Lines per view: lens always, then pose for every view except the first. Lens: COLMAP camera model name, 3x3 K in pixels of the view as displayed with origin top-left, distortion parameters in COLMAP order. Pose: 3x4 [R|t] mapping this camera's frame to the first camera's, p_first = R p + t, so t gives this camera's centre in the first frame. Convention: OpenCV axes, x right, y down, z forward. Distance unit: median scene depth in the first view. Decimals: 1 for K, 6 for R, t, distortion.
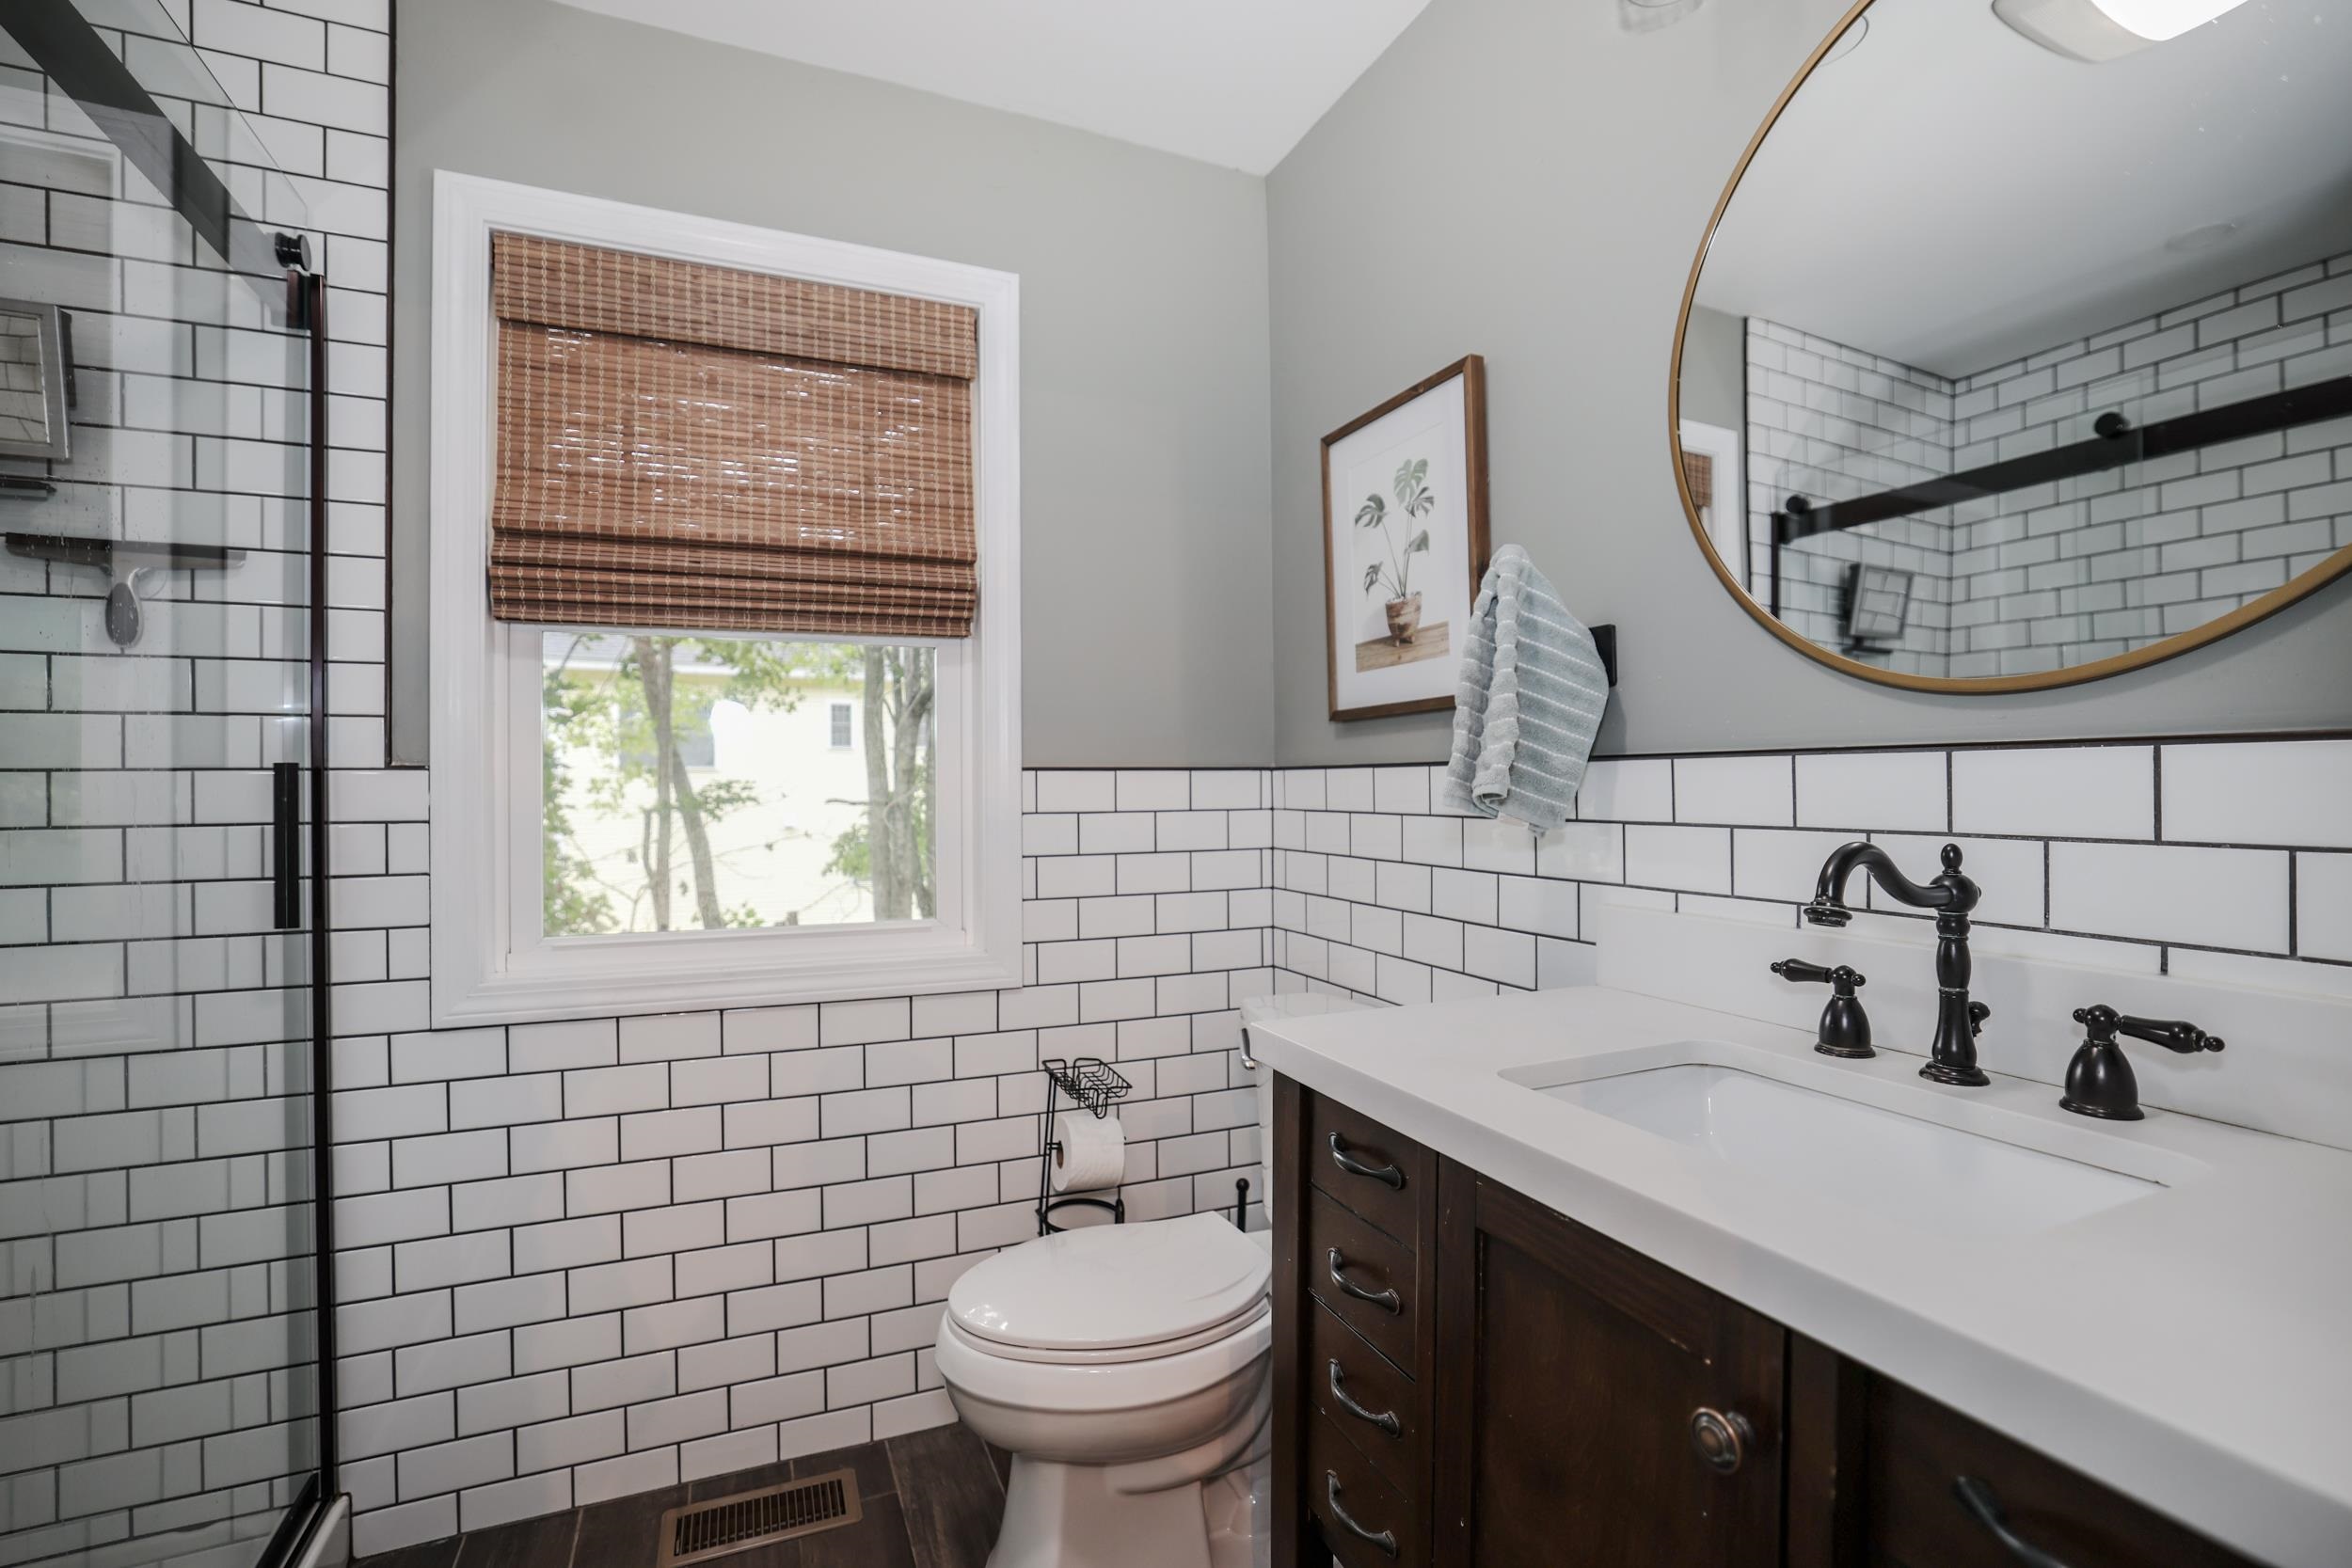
lens RADIAL K [[1029.2, 0, 1180.7], [0, 1029.2, 786.7], [0, 0, 1]] dist [-0.050299, 0.017540]
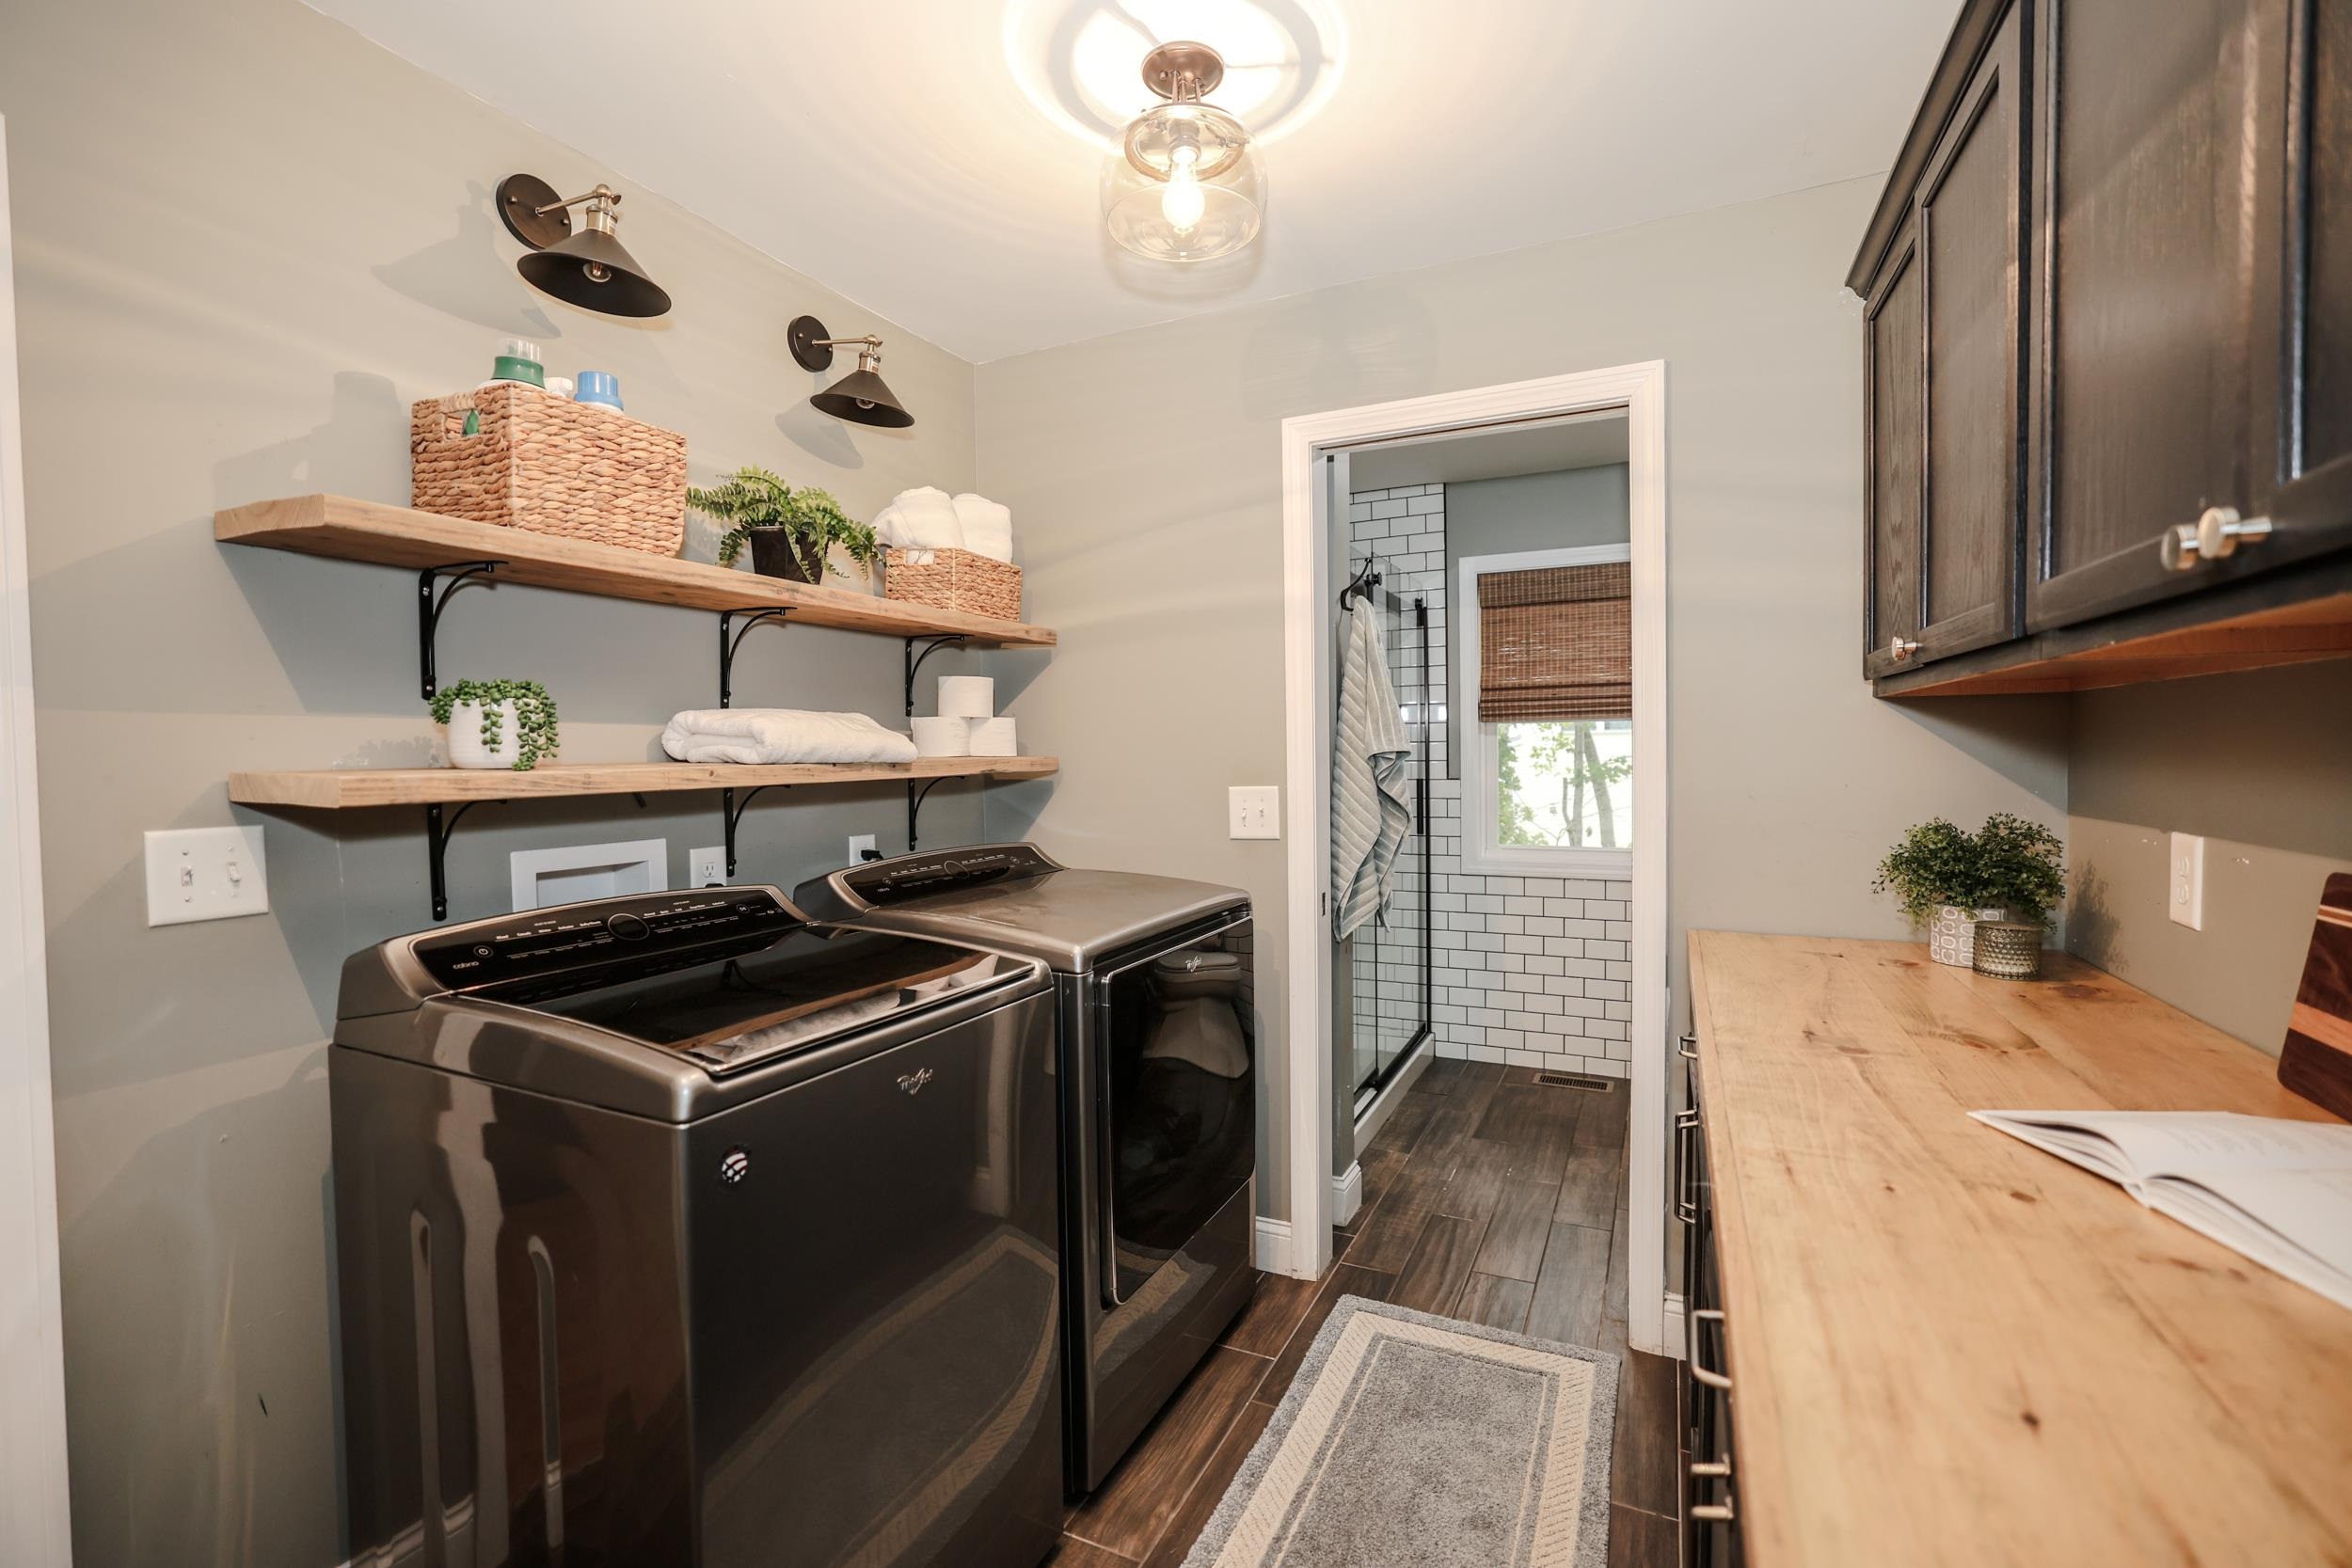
lens RADIAL K [[1009.1, 0, 1189.6], [0, 1009.1, 782.6], [0, 0, 1]] dist [-0.044392, 0.015902]
pose [[0.650142, 0.021727, -0.759502, 0.783487], [0.013104, 0.999122, 0.039799, -0.117144], [0.759700, -0.035827, 0.649286, -1.229100]]
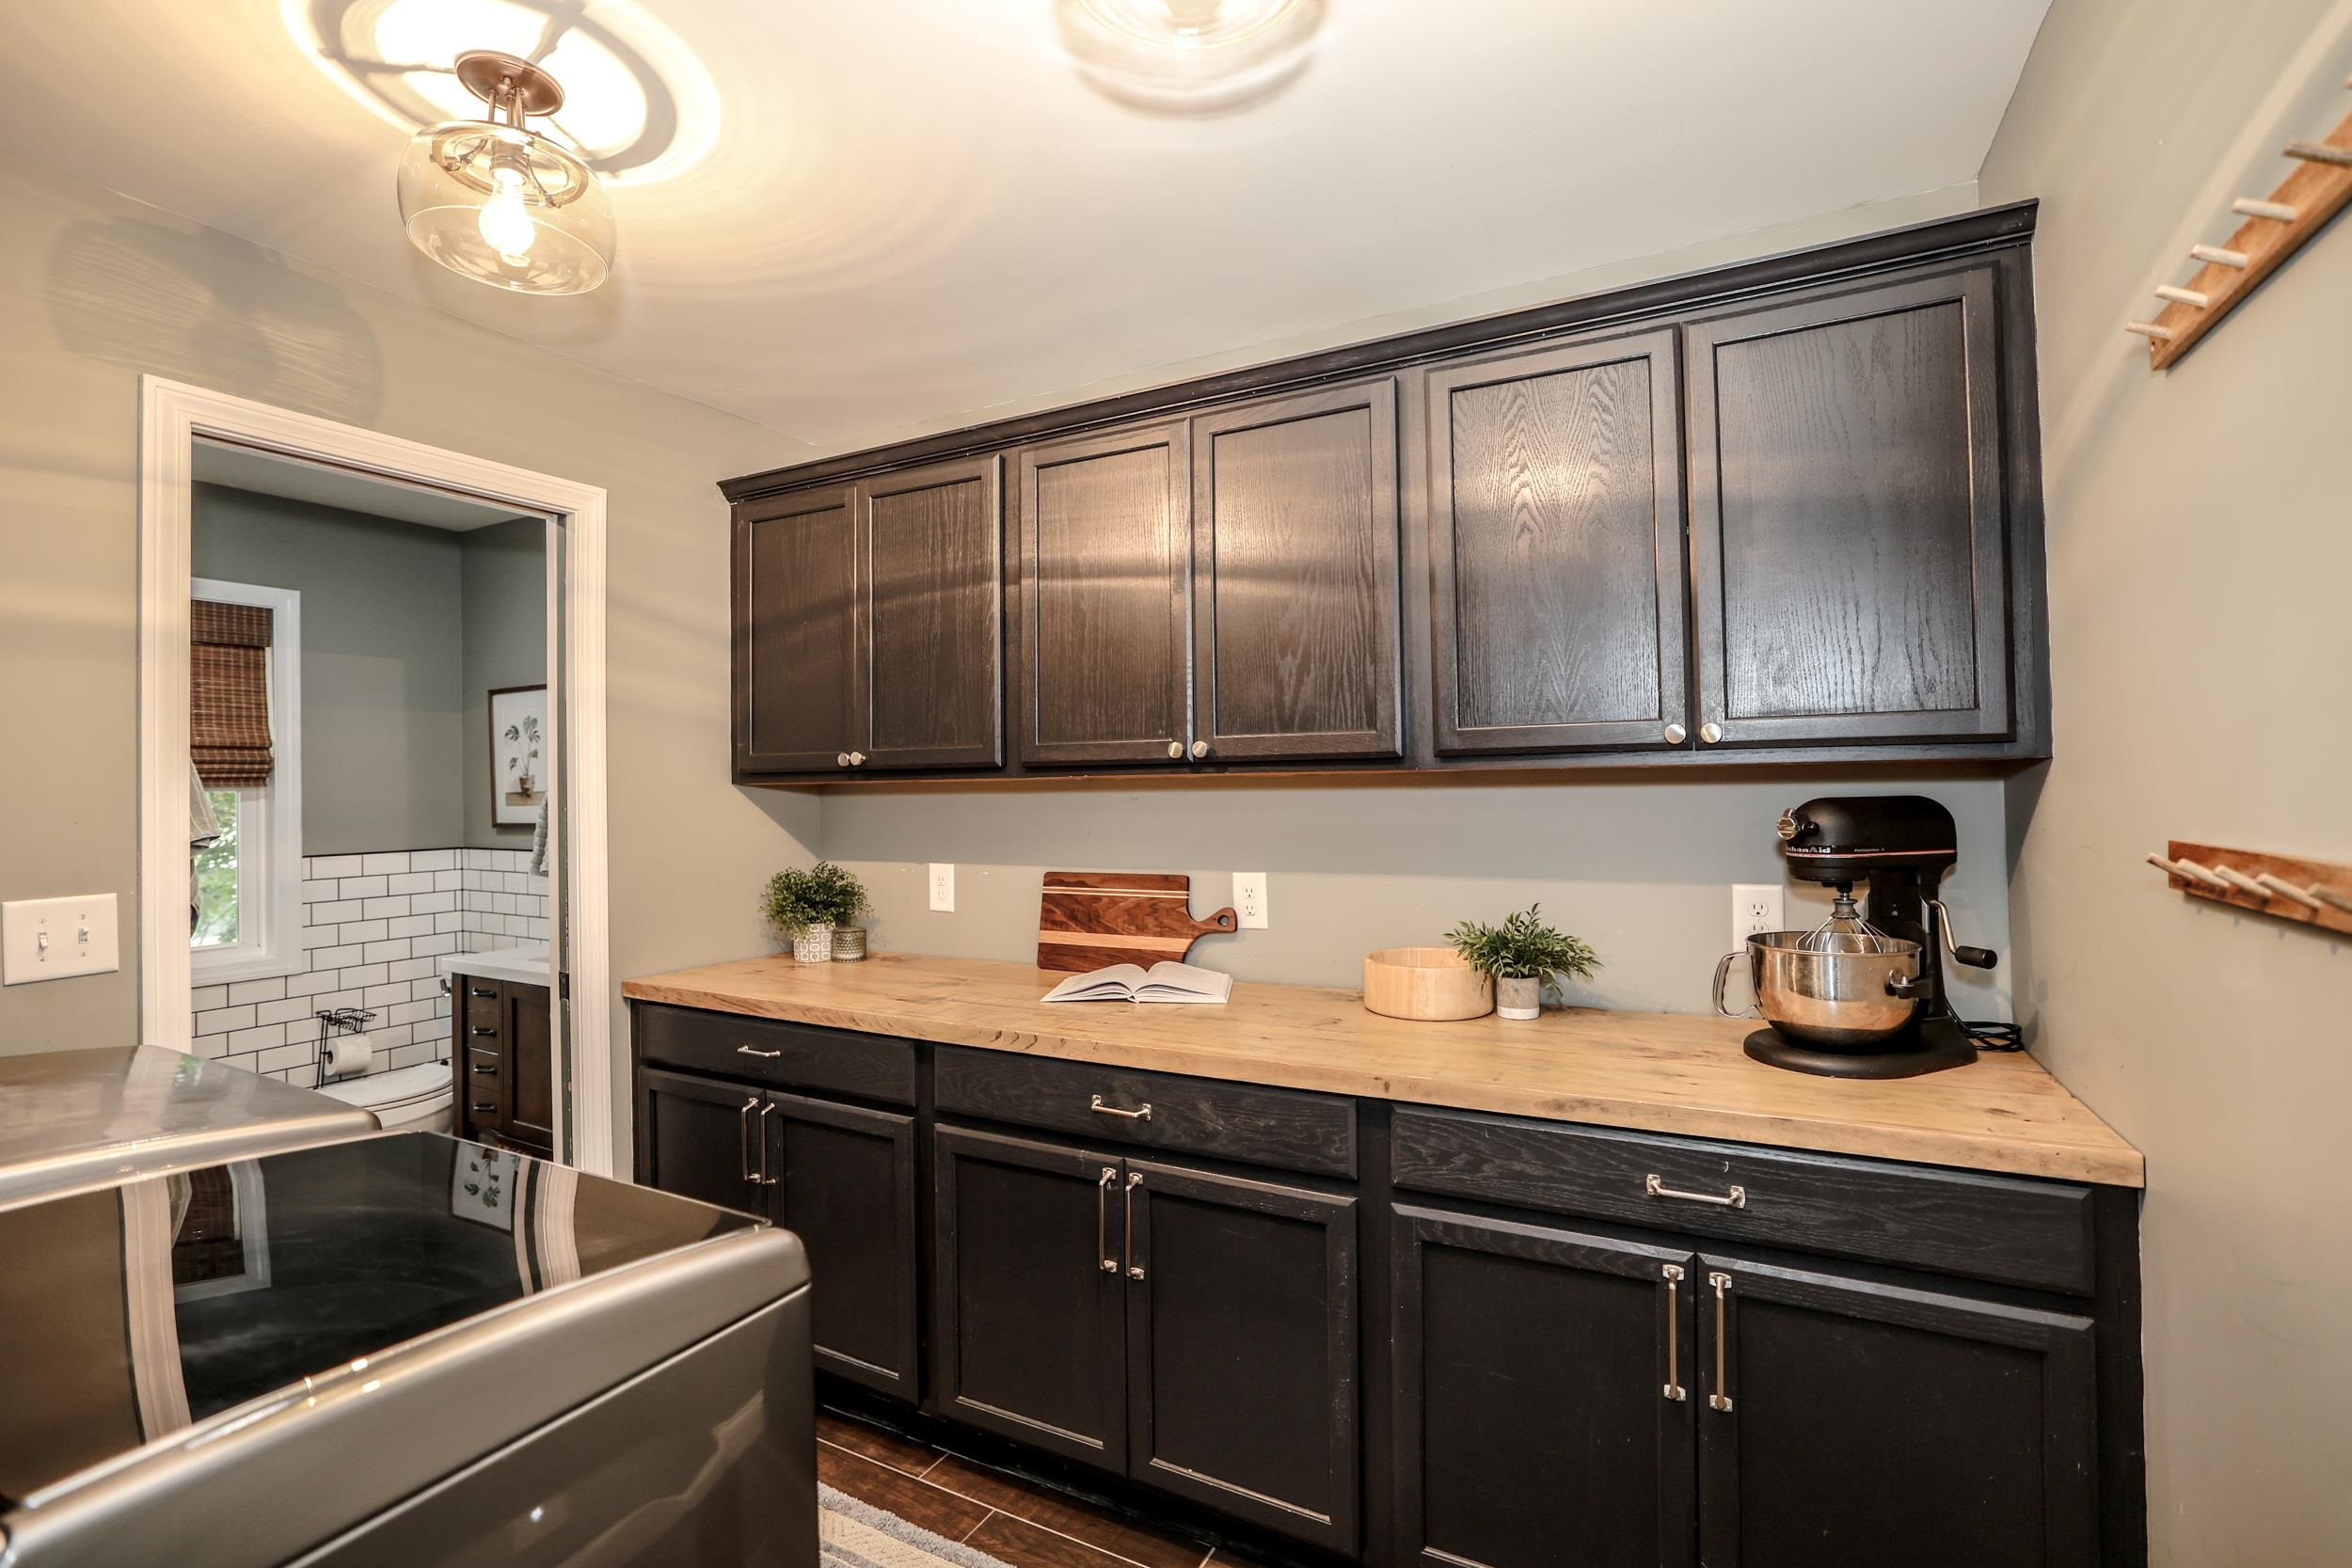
lens RADIAL K [[1056.5, 0, 1171.4], [0, 1056.5, 774.7], [0, 0, 1]] dist [-0.054038, 0.027456]
pose [[0.788648, 0.000690, 0.614844, -0.068004], [0.006917, 0.999926, -0.009994, -0.155651], [-0.614806, 0.012134, 0.788585, -1.651639]]
